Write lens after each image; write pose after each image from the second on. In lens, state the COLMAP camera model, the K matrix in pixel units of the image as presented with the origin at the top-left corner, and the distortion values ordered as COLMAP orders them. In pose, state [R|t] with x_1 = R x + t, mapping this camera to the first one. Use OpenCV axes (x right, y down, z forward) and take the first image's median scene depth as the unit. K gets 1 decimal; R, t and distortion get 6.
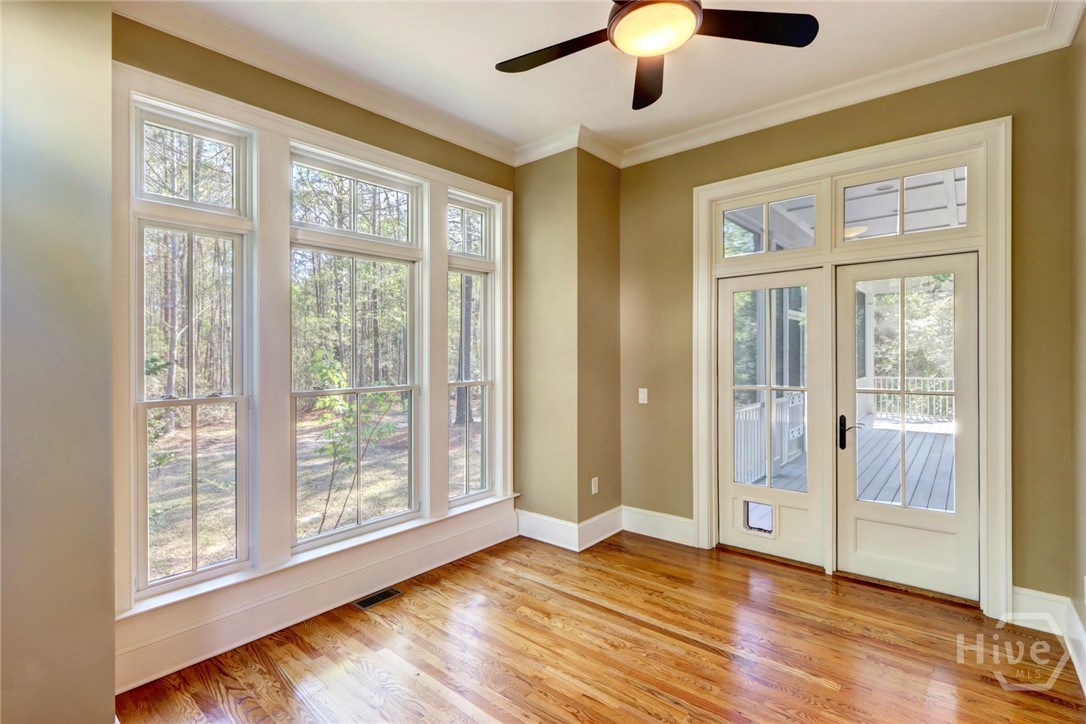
lens RADIAL K [[505.3, 0, 529.0], [0, 505.3, 353.0], [0, 0, 1]] dist [-0.012563, 0.001295]
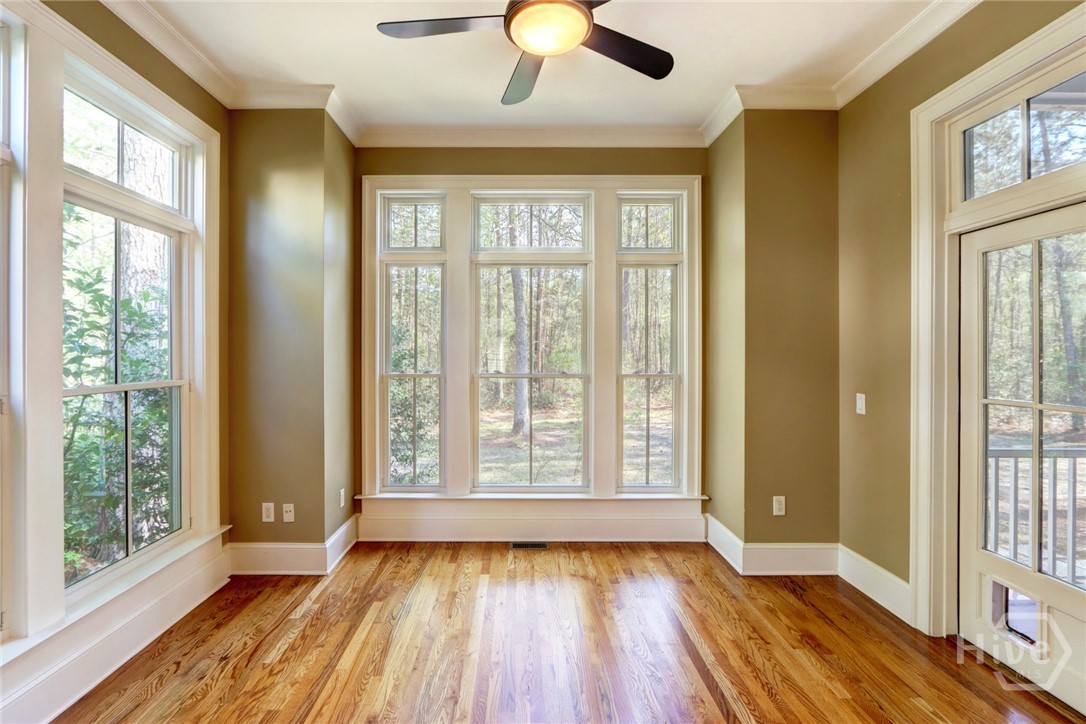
lens RADIAL K [[507.3, 0, 524.3], [0, 507.3, 344.1], [0, 0, 1]] dist [-0.015749, 0.000130]
pose [[0.664605, 0.000875, -0.747195, 0.495742], [-0.006240, 0.999971, -0.004379, 0.002735], [0.747169, 0.007573, 0.664591, 0.139888]]
